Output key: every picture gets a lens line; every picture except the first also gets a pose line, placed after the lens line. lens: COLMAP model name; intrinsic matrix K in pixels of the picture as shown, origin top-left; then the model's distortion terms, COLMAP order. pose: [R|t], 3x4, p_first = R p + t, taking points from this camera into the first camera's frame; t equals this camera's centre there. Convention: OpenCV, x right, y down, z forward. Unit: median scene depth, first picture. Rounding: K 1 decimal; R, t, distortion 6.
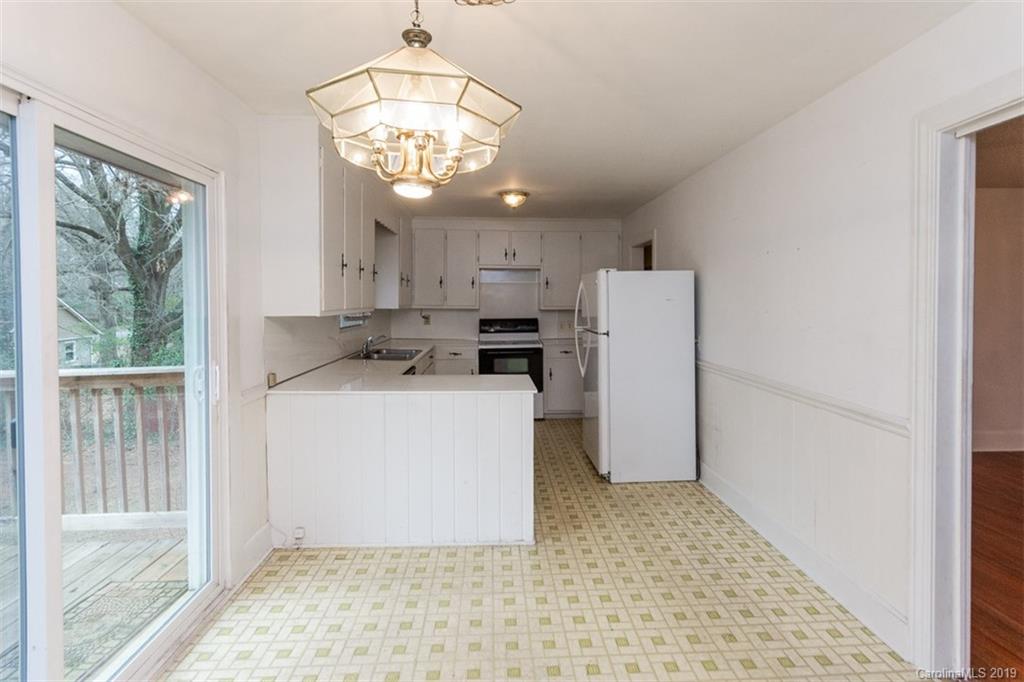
lens RADIAL K [[484.5, 0, 516.2], [0, 484.5, 319.4], [0, 0, 1]] dist [0.002117, 0.001496]
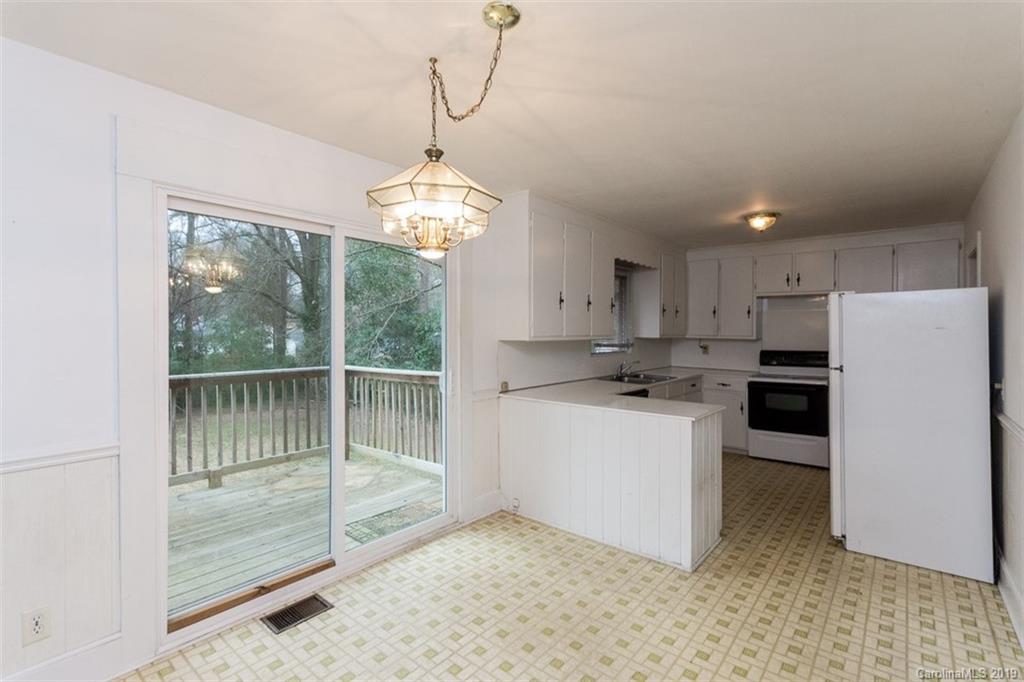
lens RADIAL K [[474.2, 0, 530.4], [0, 474.2, 342.2], [0, 0, 1]] dist [0.002540, 0.001292]
pose [[0.750648, 0.018171, -0.660452, 0.383431], [-0.030061, 0.999526, -0.006667, 0.006016], [0.660018, 0.024859, 0.750839, 0.031486]]
